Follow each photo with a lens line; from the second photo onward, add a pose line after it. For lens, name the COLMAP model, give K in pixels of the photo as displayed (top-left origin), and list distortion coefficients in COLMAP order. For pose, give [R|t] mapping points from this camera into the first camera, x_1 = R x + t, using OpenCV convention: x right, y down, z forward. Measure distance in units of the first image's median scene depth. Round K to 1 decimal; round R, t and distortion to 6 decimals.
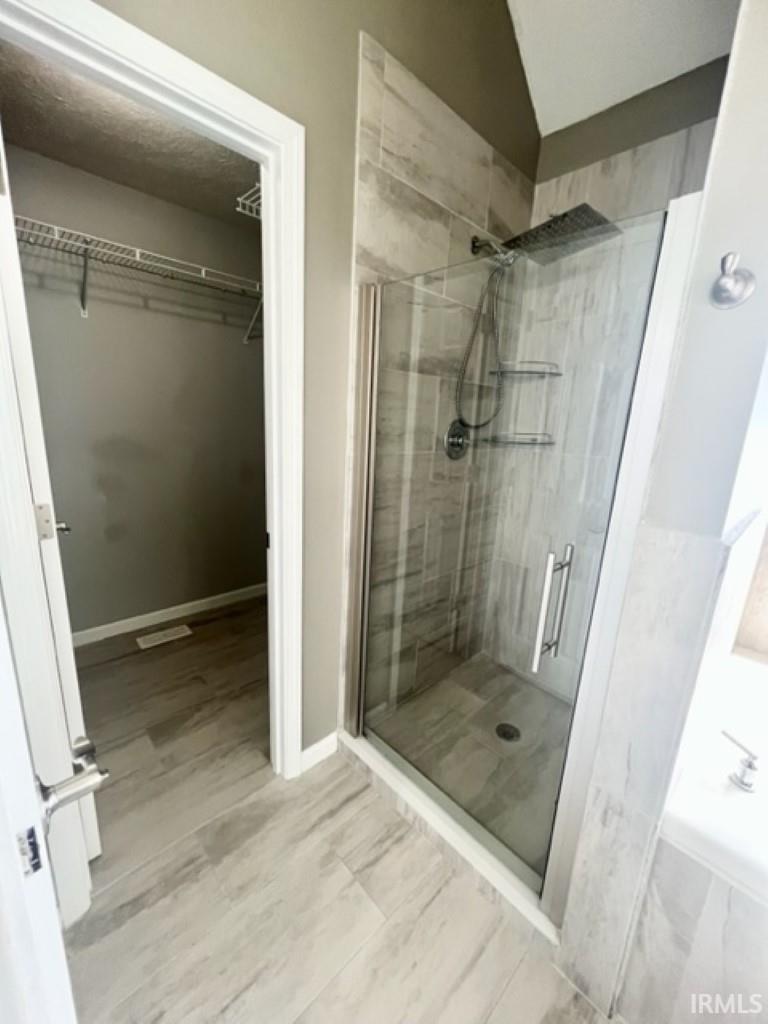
lens RADIAL K [[406.5, 0, 380.5], [0, 406.5, 509.5], [0, 0, 1]] dist [-0.001364, 0.000734]
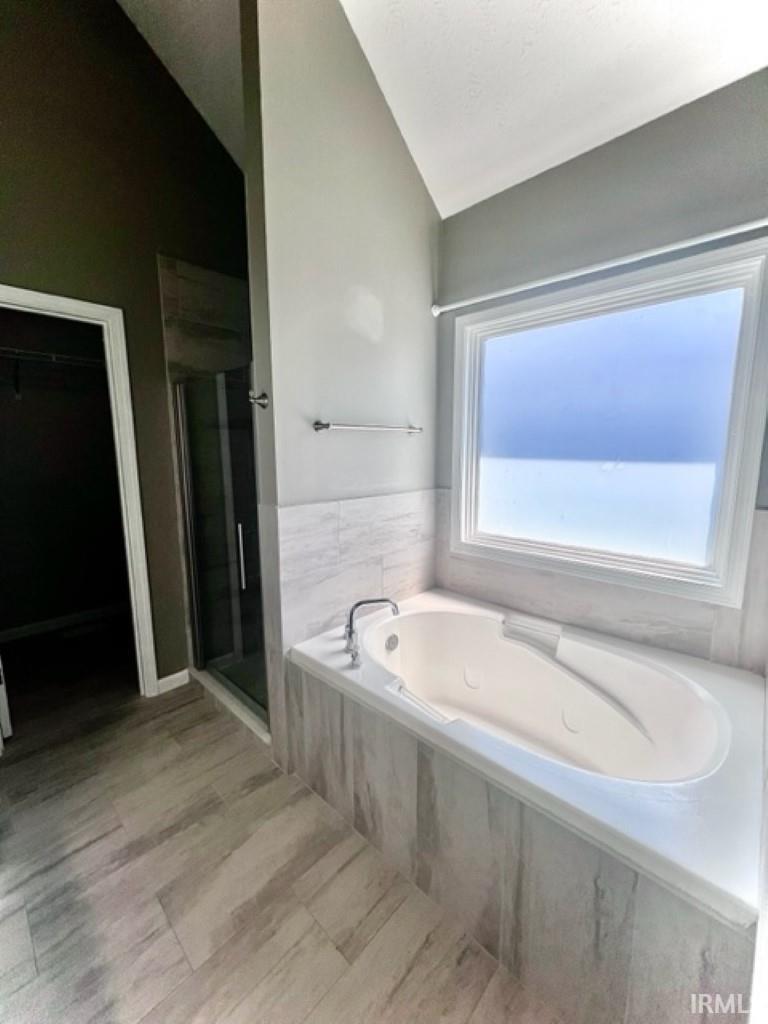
lens RADIAL K [[406.5, 0, 382.3], [0, 406.5, 513.6], [0, 0, 1]] dist [-0.001364, 0.000734]
pose [[0.997262, -0.059273, 0.044213, 0.603057], [0.062662, 0.994849, -0.079683, 0.156706], [-0.039262, 0.082235, 0.995839, -0.580129]]
